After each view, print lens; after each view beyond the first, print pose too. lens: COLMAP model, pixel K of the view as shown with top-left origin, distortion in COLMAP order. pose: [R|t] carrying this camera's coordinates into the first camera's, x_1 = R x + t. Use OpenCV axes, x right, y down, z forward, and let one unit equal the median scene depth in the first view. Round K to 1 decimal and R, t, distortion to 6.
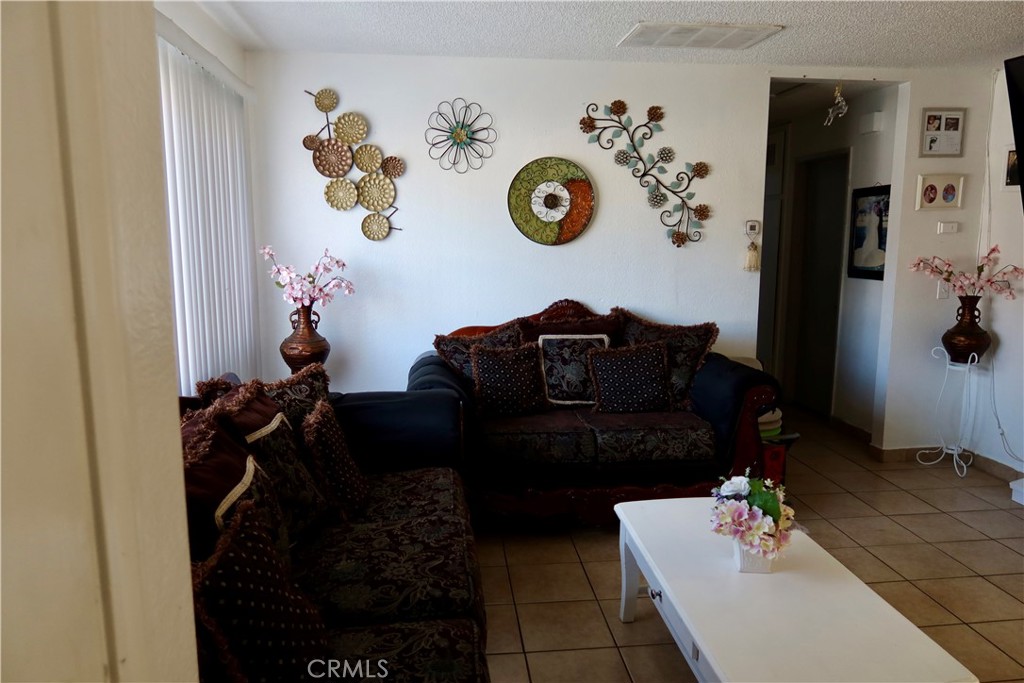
lens RADIAL K [[700.8, 0, 510.8], [0, 700.8, 349.4], [0, 0, 1]] dist [-0.033691, 0.015203]
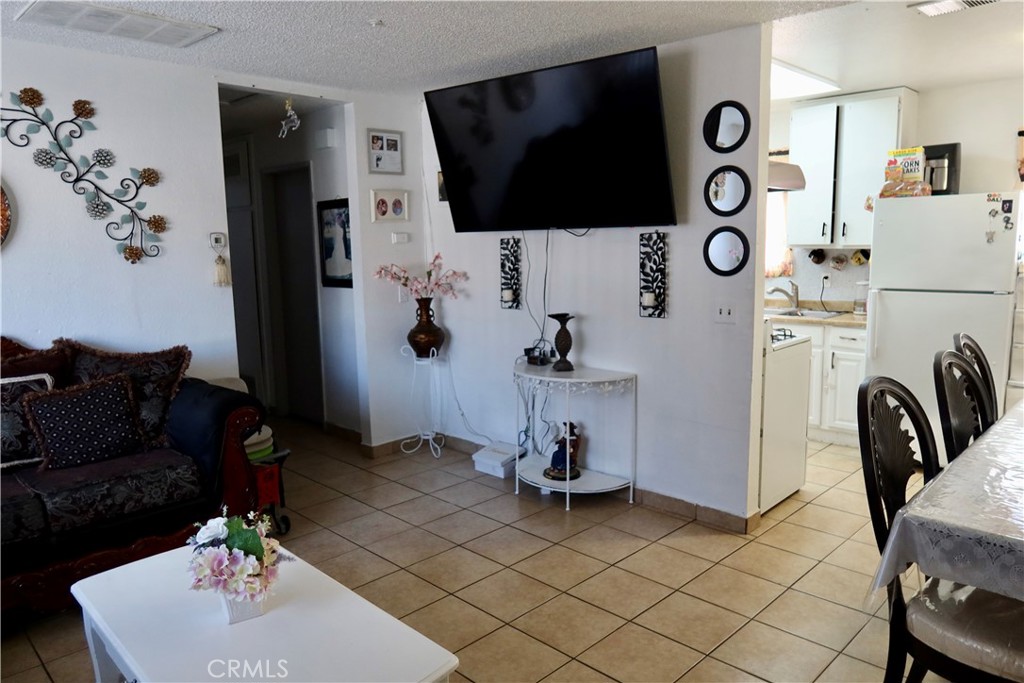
lens RADIAL K [[700.8, 0, 516.7], [0, 700.8, 342.2], [0, 0, 1]] dist [-0.033691, 0.015203]
pose [[0.762952, -0.100352, 0.638619, 0.042782], [0.116773, 0.993021, 0.016535, -0.006988], [-0.635821, 0.061958, 0.769345, 0.030976]]
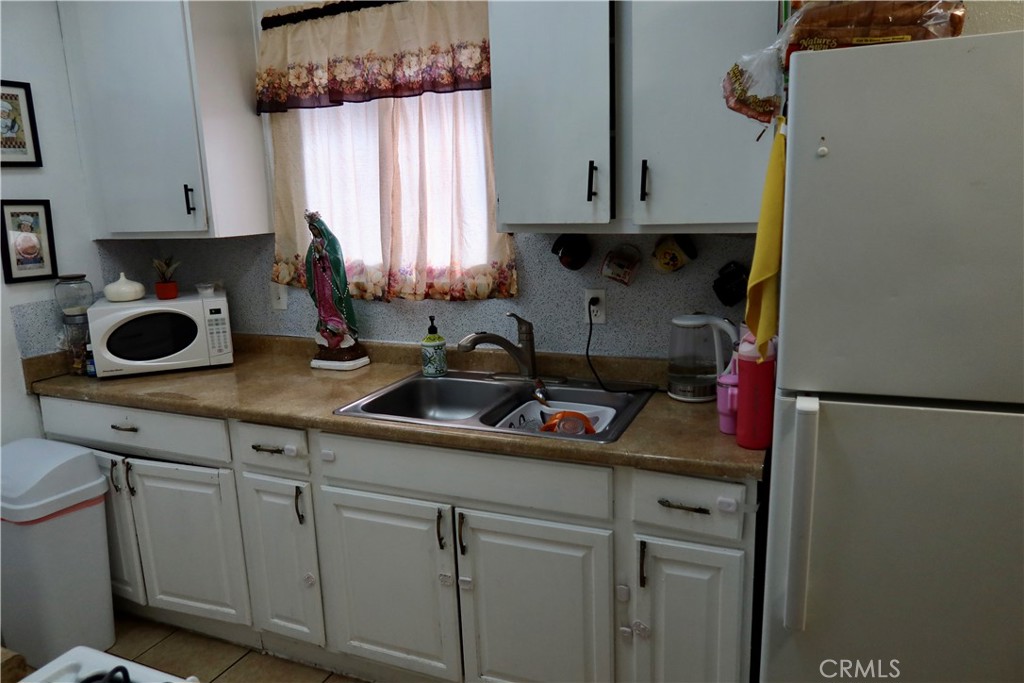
lens RADIAL K [[700.8, 0, 514.6], [0, 700.8, 343.5], [0, 0, 1]] dist [-0.033691, 0.015203]
pose [[0.480495, -0.185550, 0.857144, 0.185517], [0.170028, 0.978527, 0.116512, -0.020123], [-0.860357, 0.089755, 0.501726, 0.105641]]
